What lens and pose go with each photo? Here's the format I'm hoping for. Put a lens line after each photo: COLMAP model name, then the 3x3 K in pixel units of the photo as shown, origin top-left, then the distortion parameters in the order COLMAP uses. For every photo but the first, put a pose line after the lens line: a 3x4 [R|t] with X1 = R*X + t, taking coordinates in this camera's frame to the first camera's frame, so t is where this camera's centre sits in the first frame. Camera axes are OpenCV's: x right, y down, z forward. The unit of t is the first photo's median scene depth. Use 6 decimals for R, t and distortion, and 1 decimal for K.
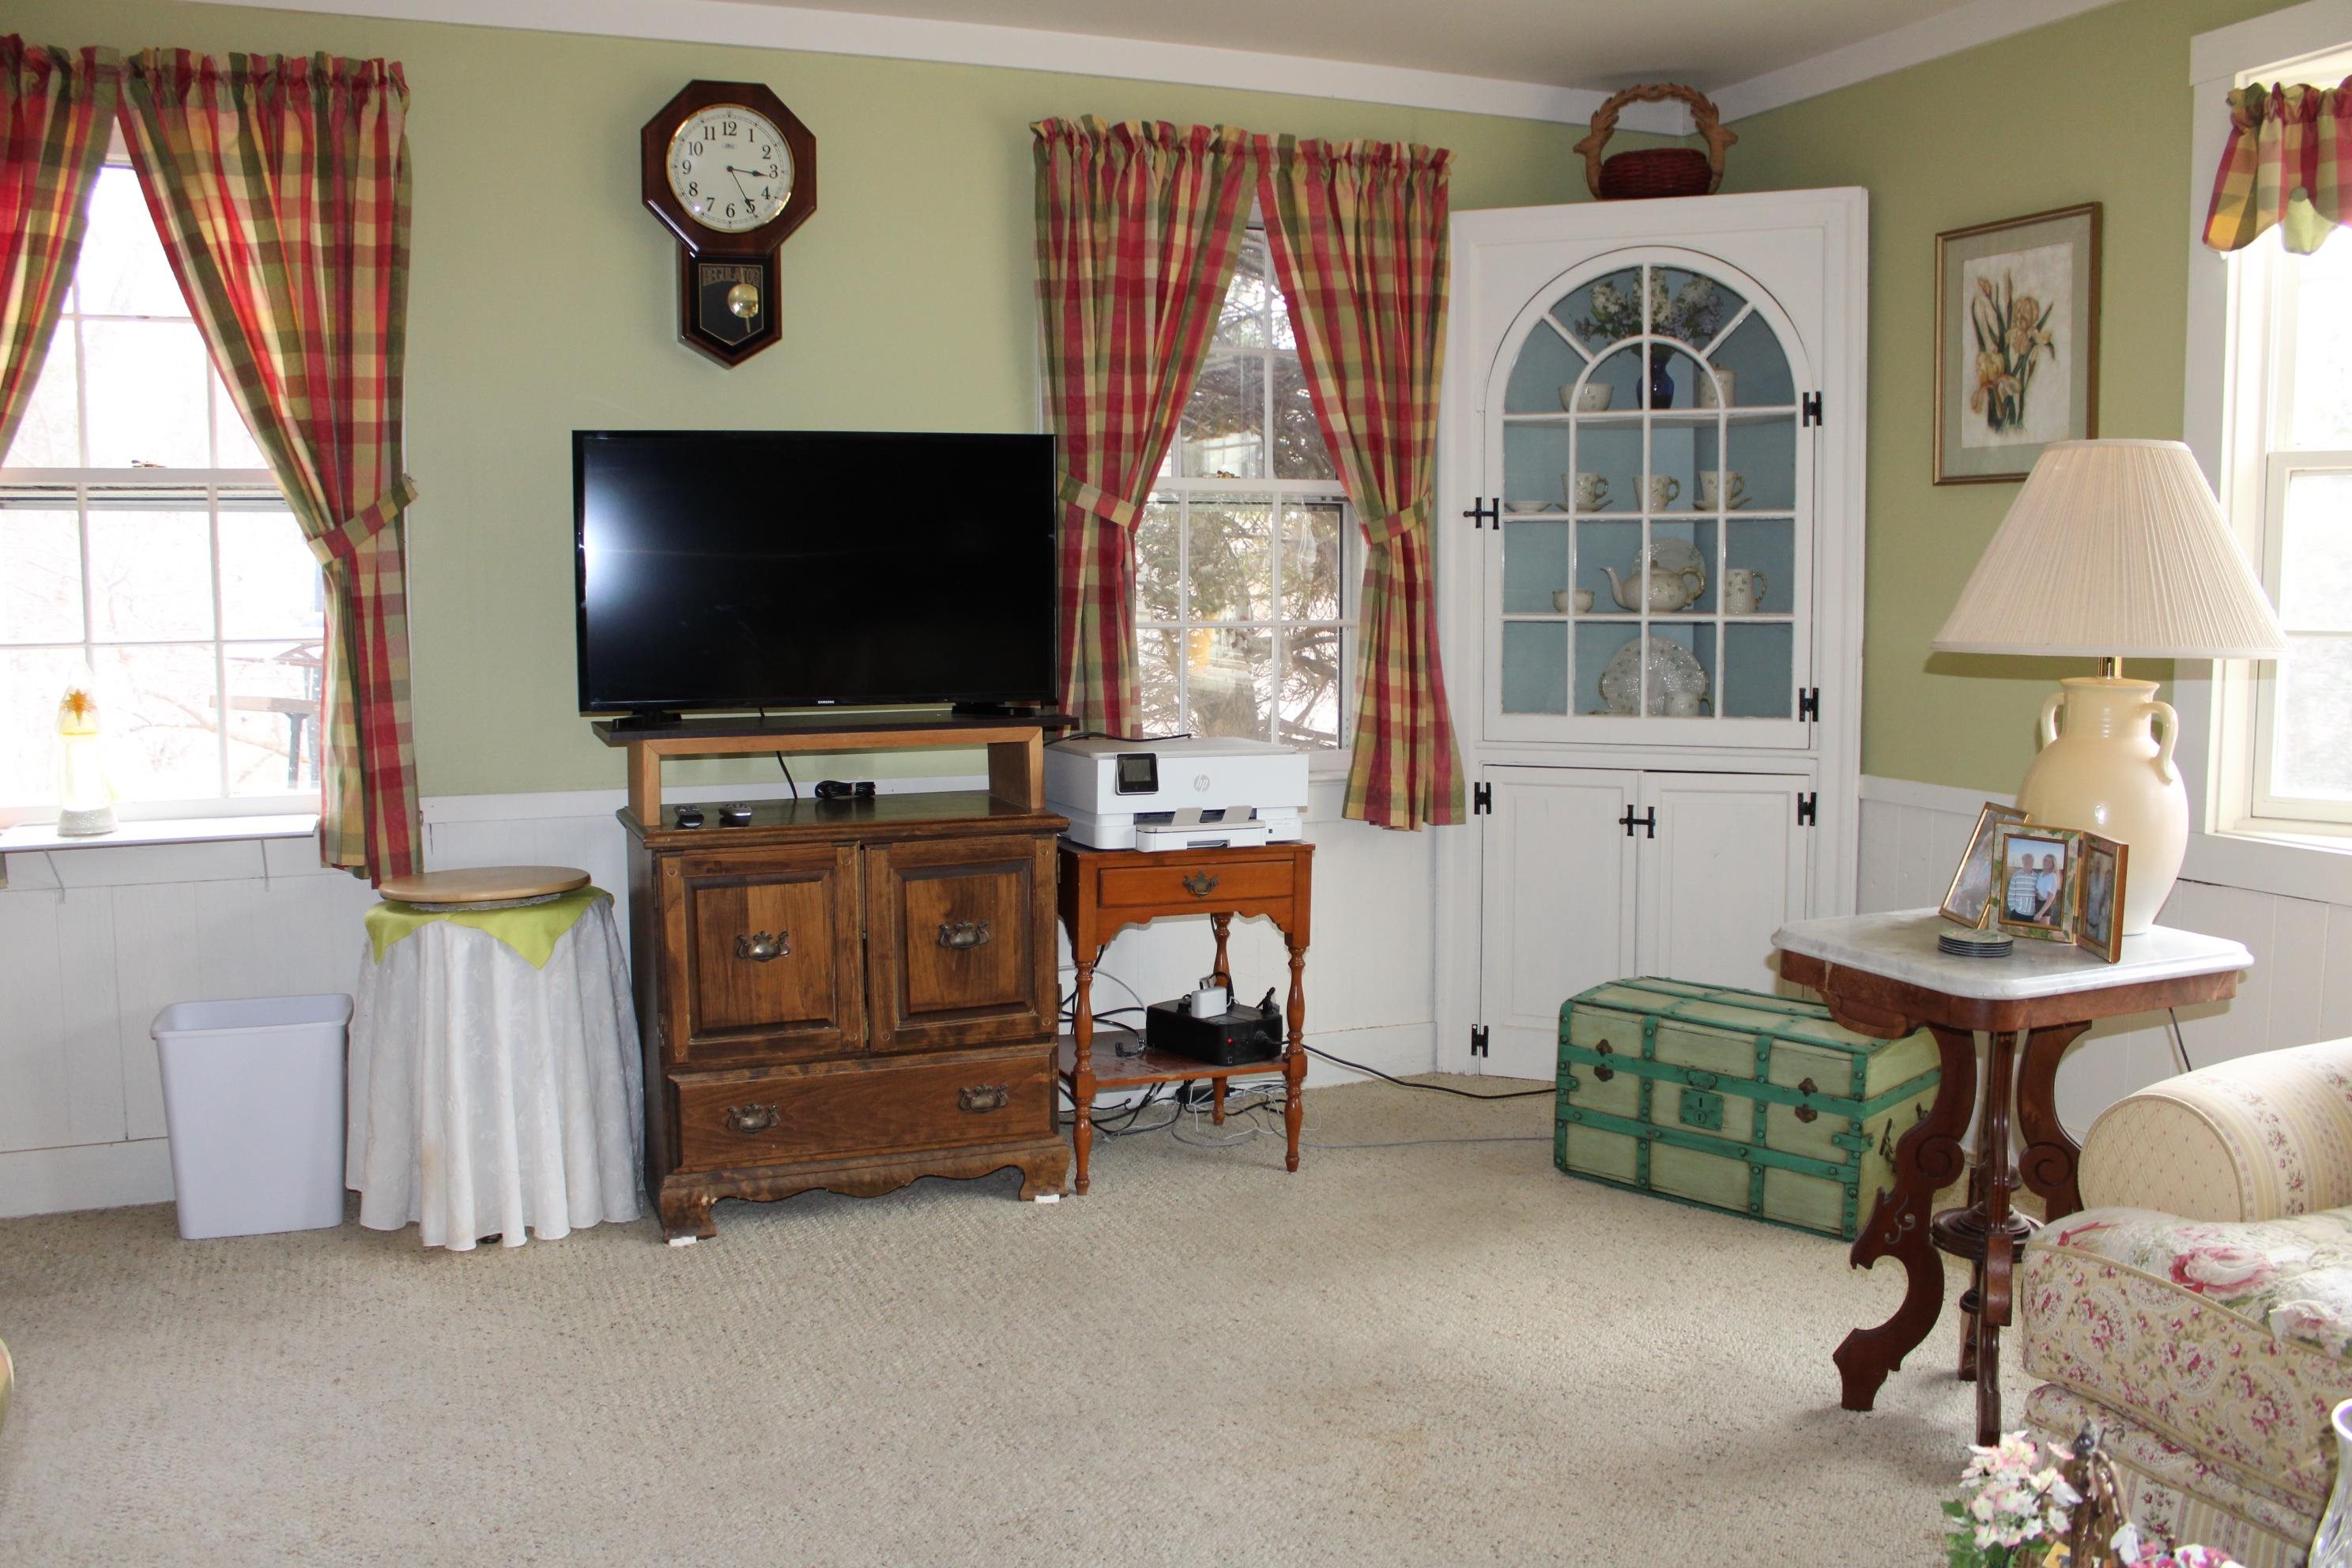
lens RADIAL K [[1967.0, 0, 1175.1], [0, 1967.0, 761.5], [0, 0, 1]] dist [-0.162371, 0.138910]
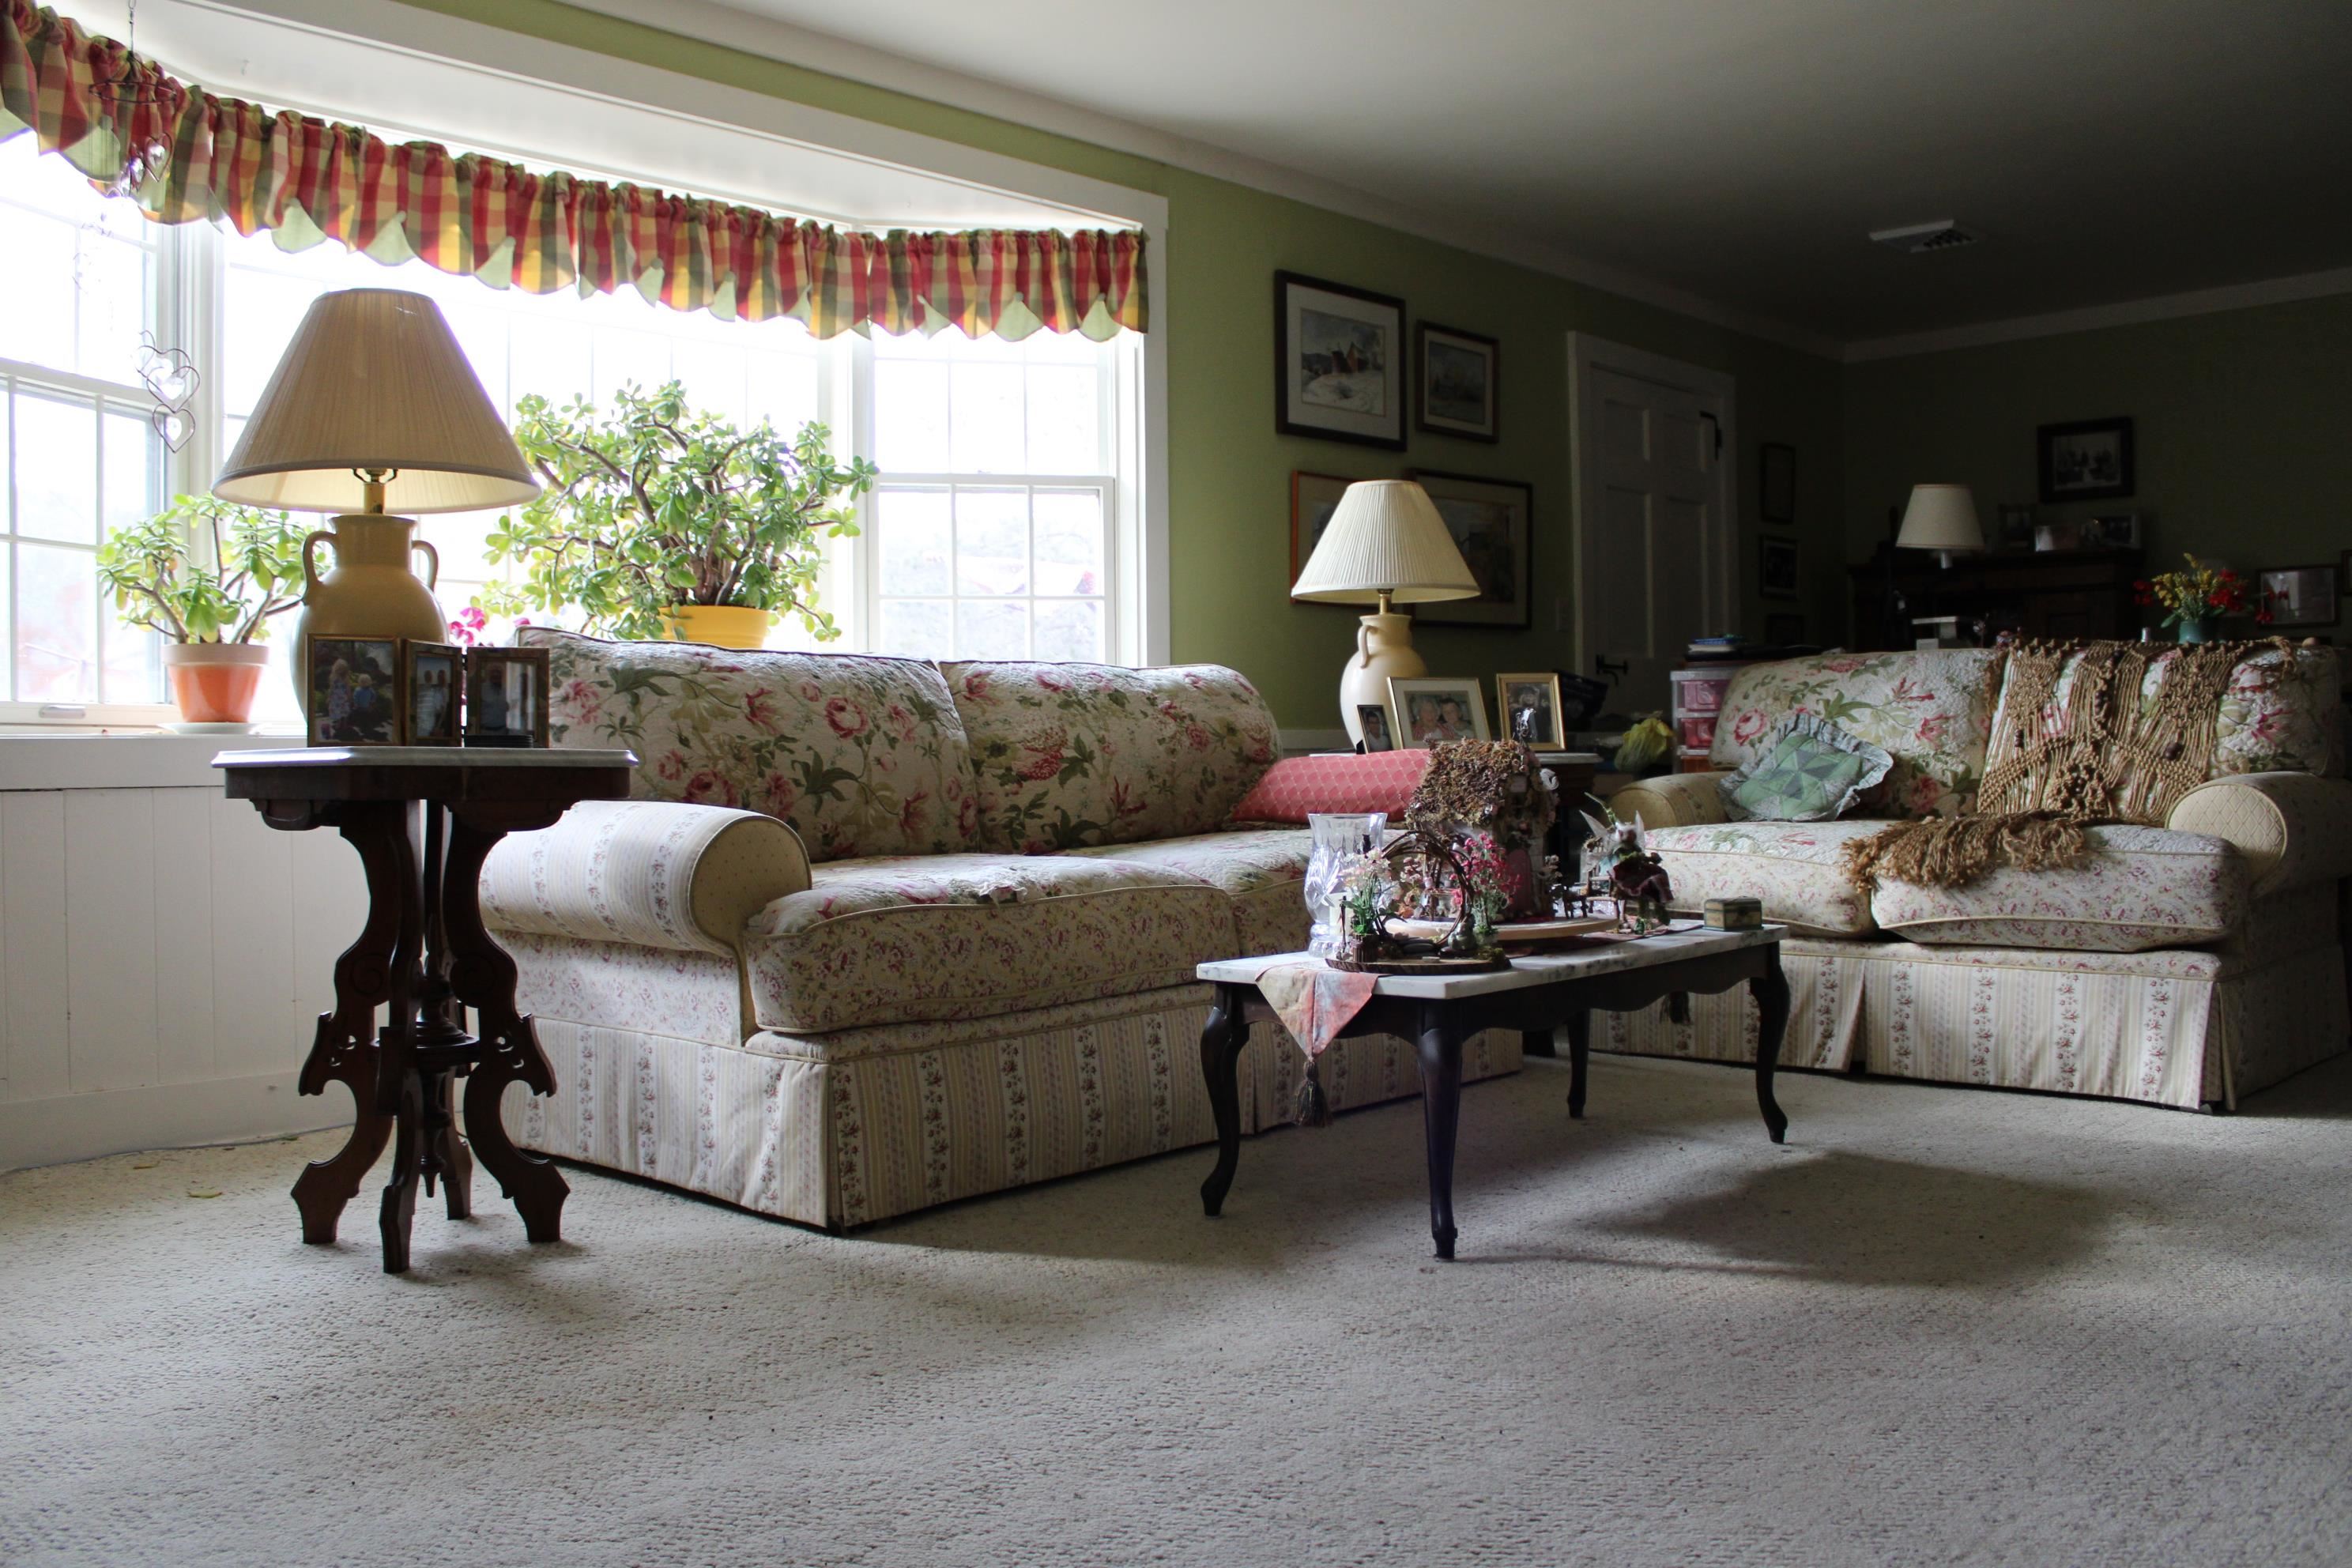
lens RADIAL K [[1967.0, 0, 1175.1], [0, 1967.0, 761.5], [0, 0, 1]] dist [-0.162371, 0.138910]
pose [[-0.385676, 0.003545, 0.922628, -0.474959], [0.098869, 0.994393, 0.037508, 0.068245], [-0.917322, 0.105685, -0.383864, 0.715906]]
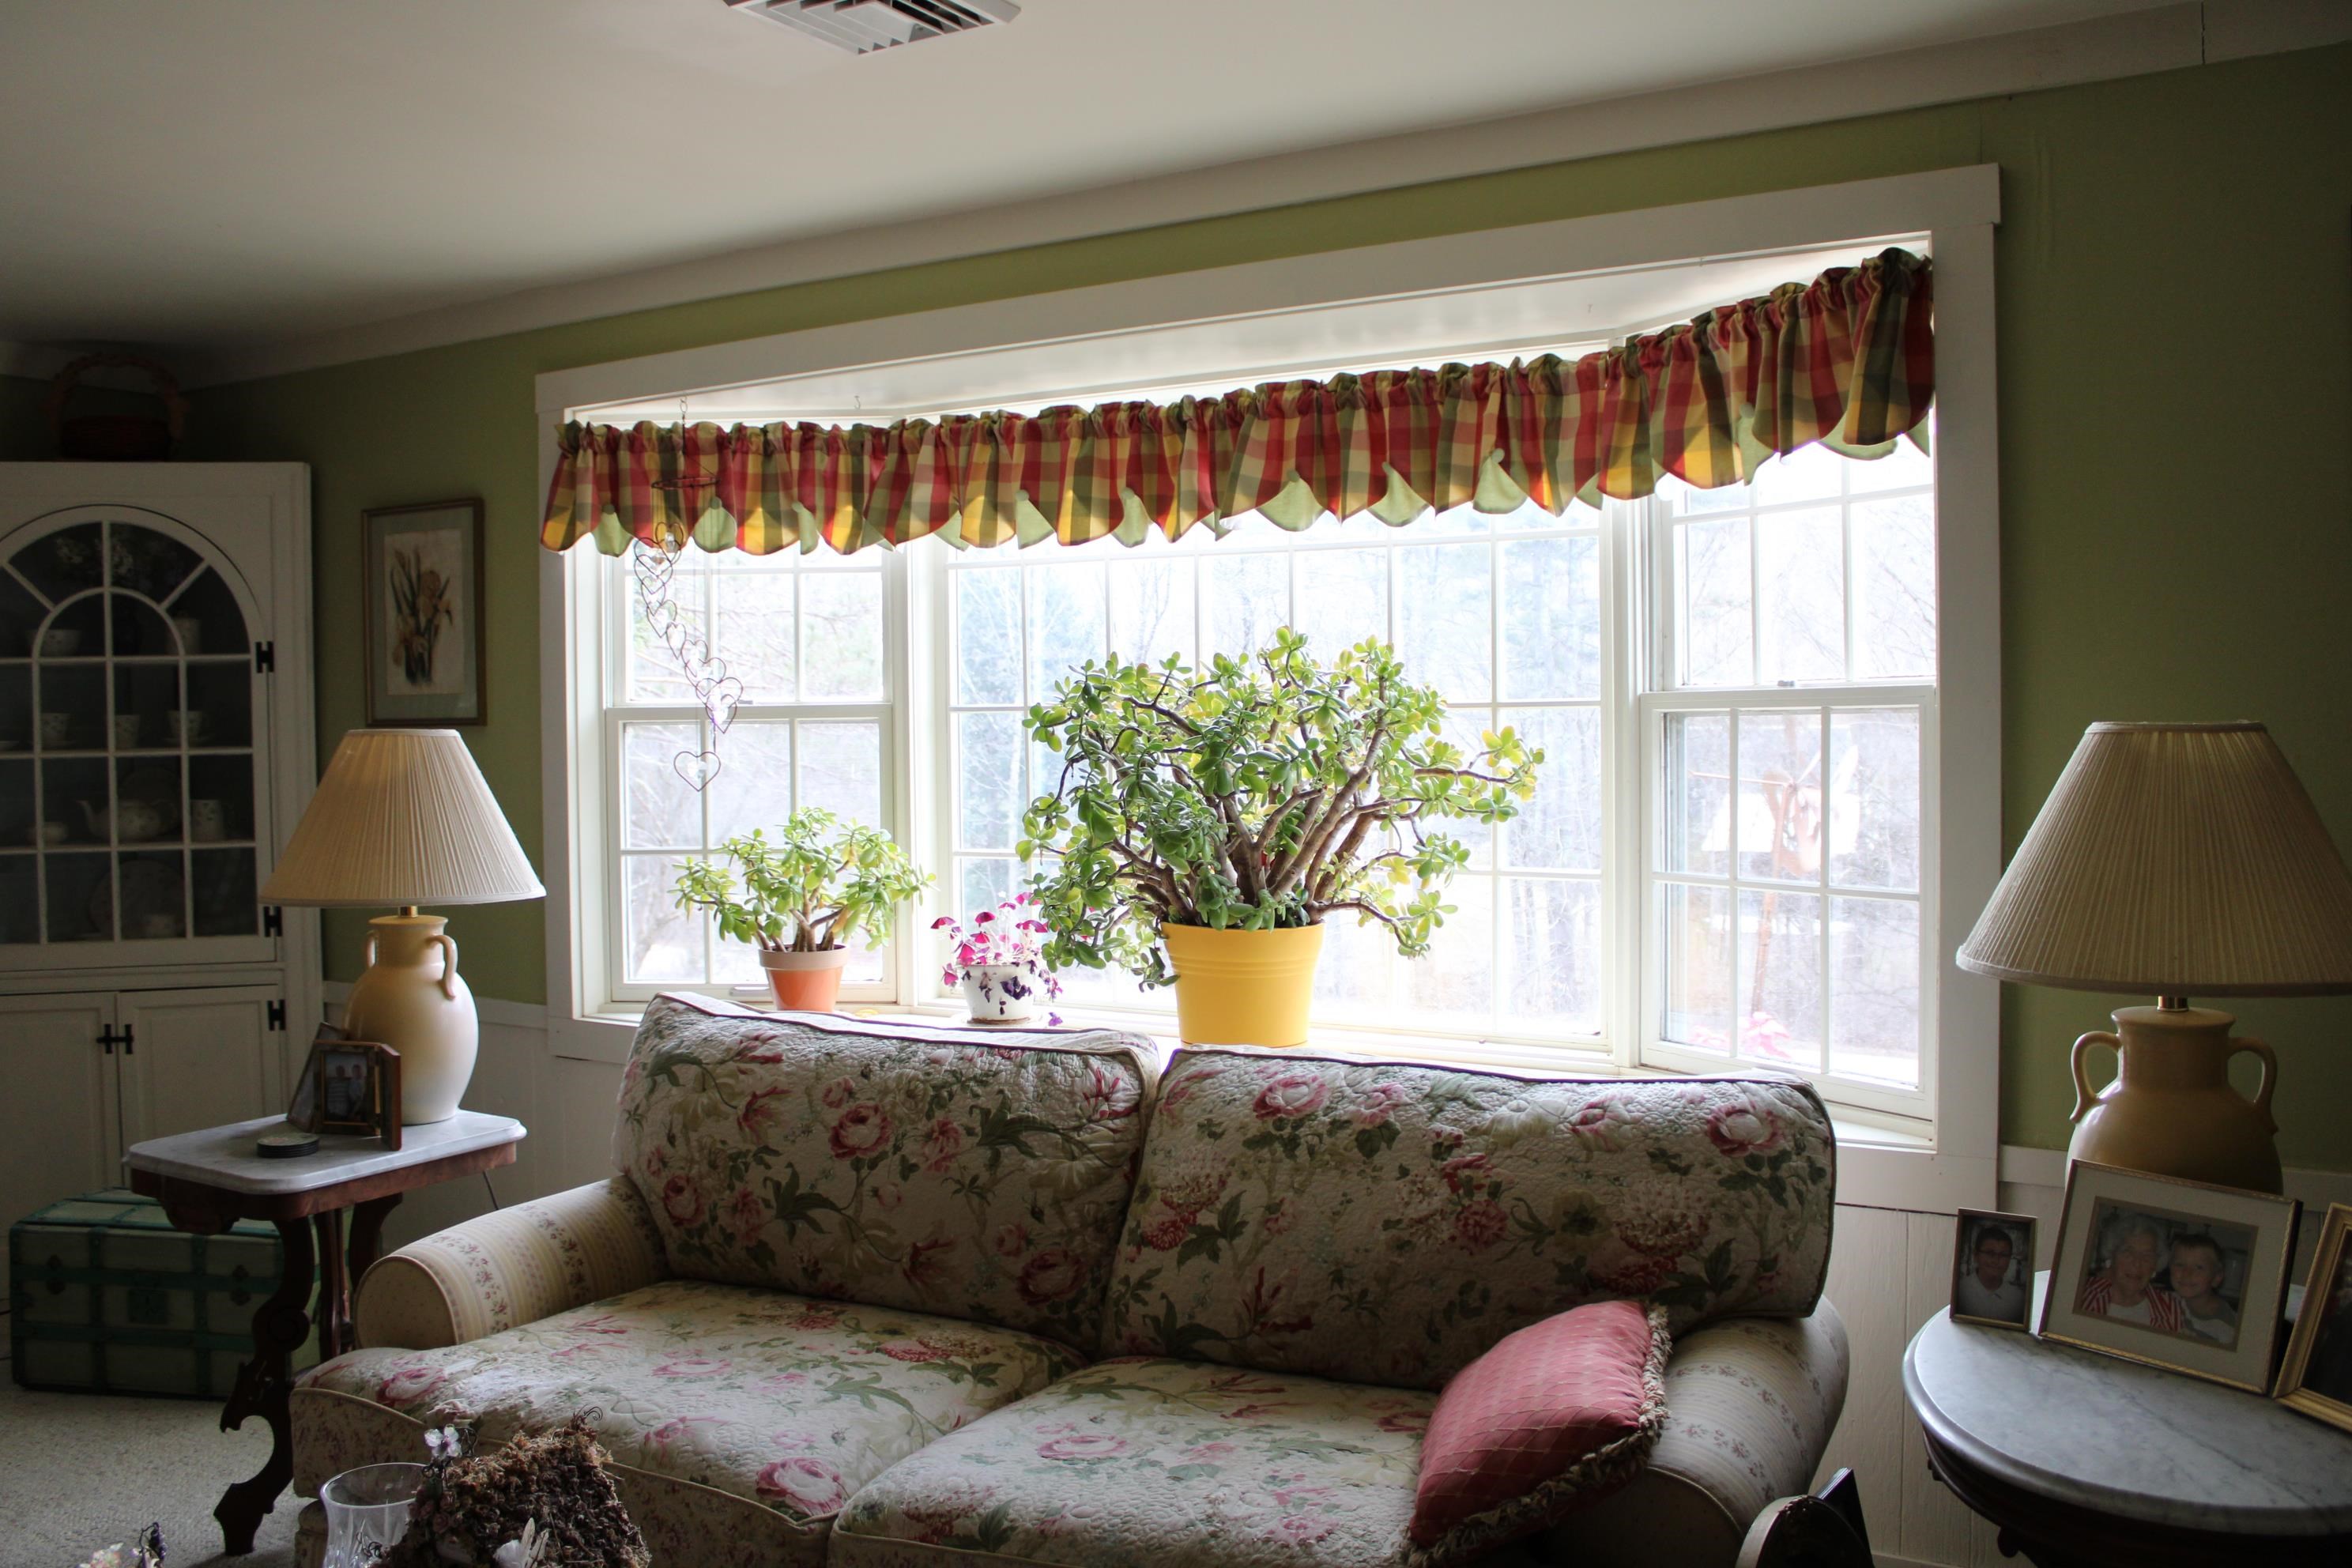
lens RADIAL K [[1967.0, 0, 1175.1], [0, 1967.0, 761.5], [0, 0, 1]] dist [-0.162371, 0.138910]
pose [[0.801100, -0.021628, 0.598140, 0.100838], [0.066965, 0.996311, -0.053662, -0.030963], [-0.594773, 0.083043, 0.799593, -0.217992]]
